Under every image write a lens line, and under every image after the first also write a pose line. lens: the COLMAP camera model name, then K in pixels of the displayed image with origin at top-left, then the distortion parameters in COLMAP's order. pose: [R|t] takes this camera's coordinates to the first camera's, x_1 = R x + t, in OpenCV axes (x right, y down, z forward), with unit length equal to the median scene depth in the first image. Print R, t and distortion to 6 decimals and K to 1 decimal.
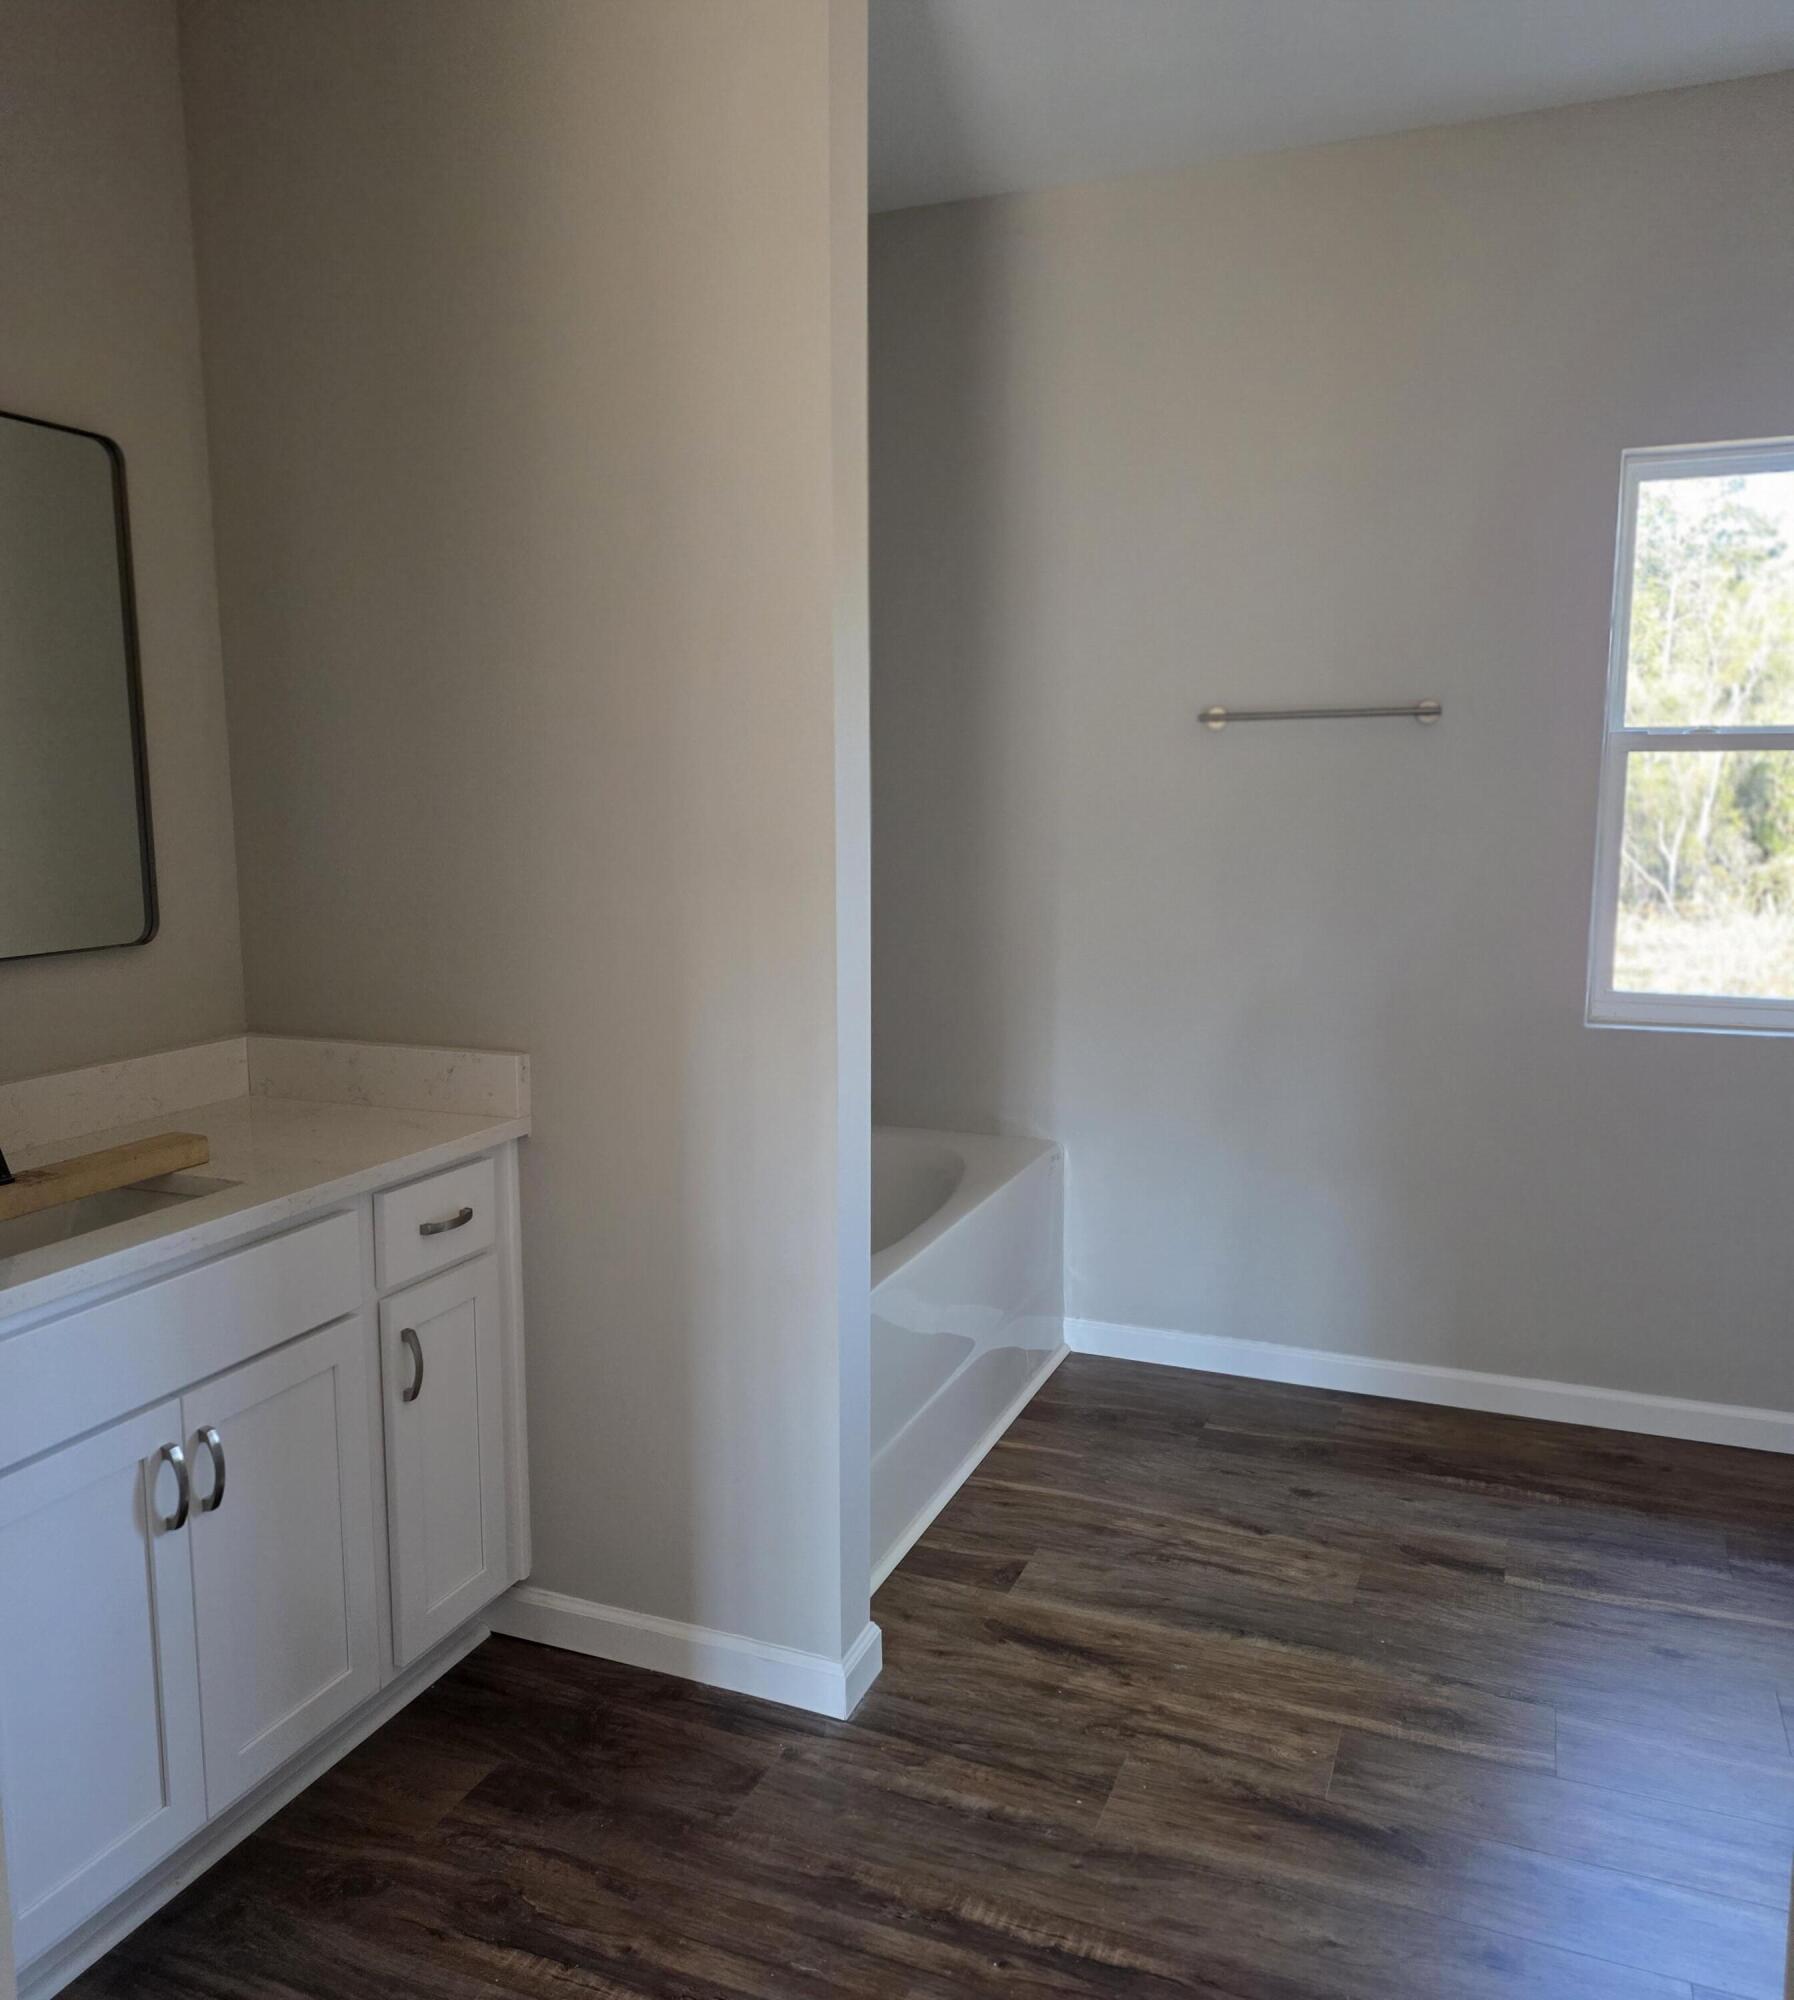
lens RADIAL K [[1575.8, 0, 892.2], [0, 1575.8, 987.5], [0, 0, 1]] dist [0.080633, -0.069084]
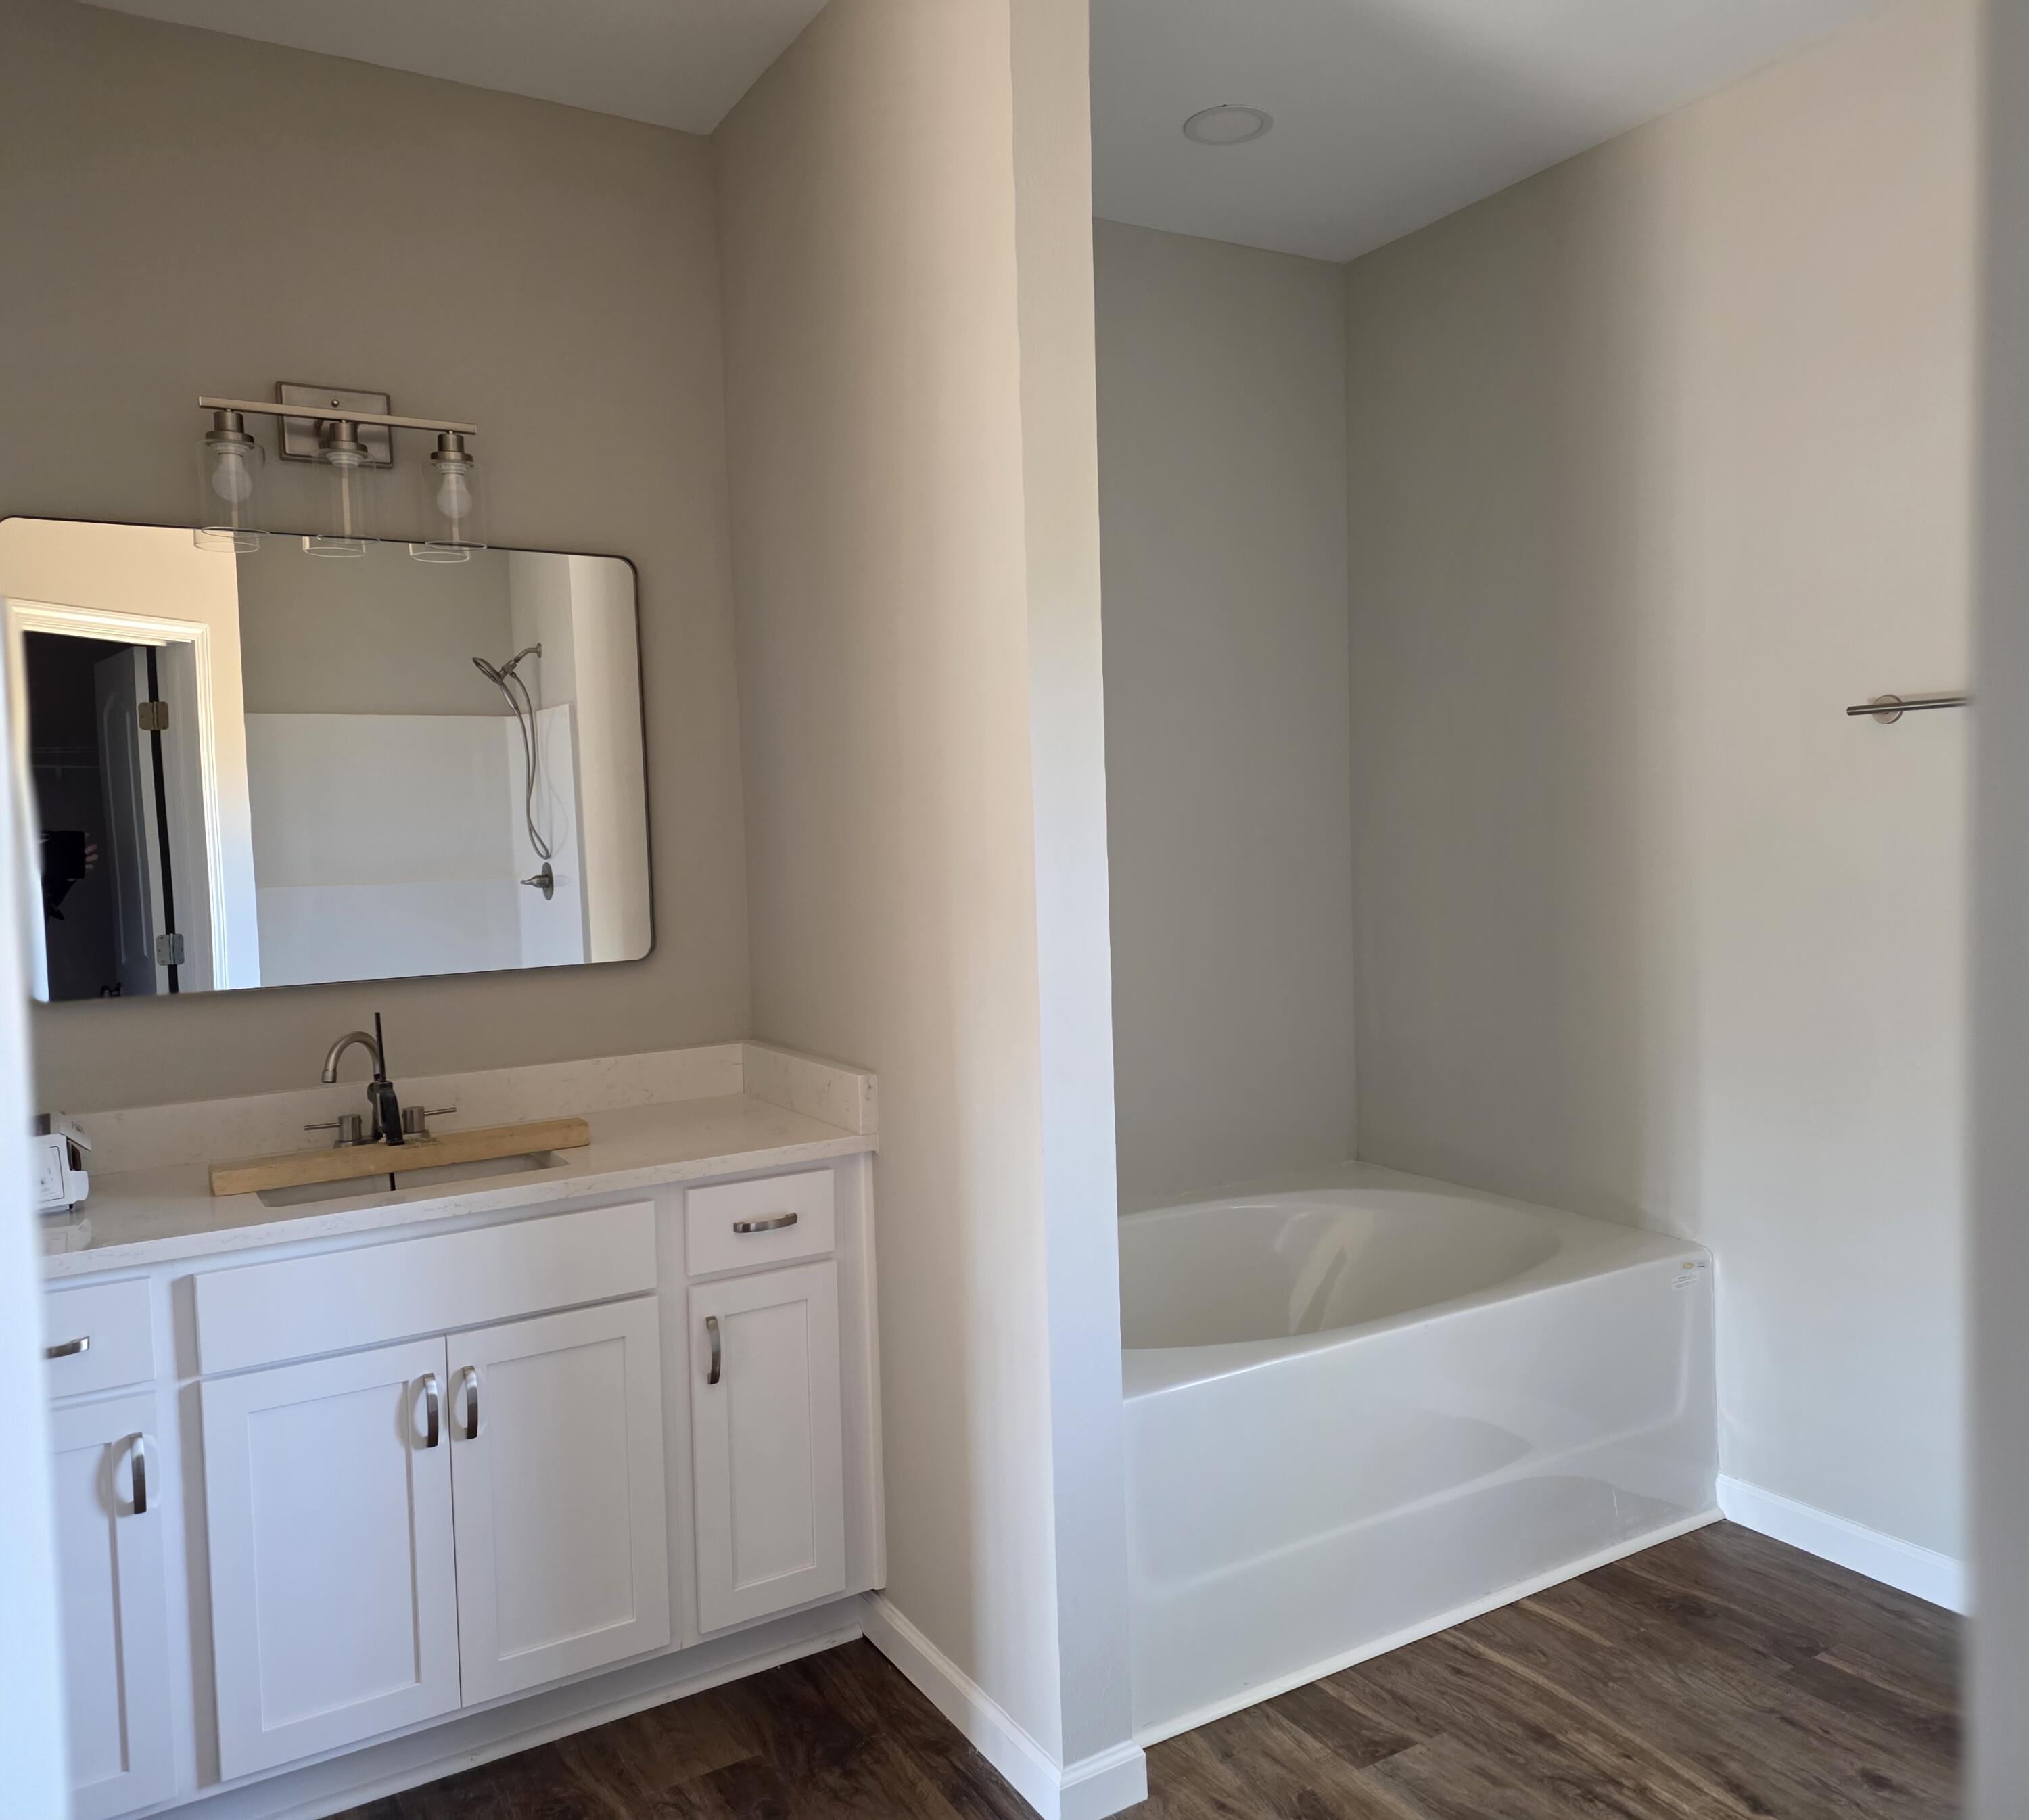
lens RADIAL K [[1598.7, 0, 1024.7], [0, 1598.7, 915.3], [0, 0, 1]] dist [0.080633, -0.069084]
pose [[0.804098, 0.013836, -0.594336, 0.459894], [-0.051682, 0.997571, -0.046700, -0.018024], [0.592246, 0.068268, 0.802860, 0.193170]]
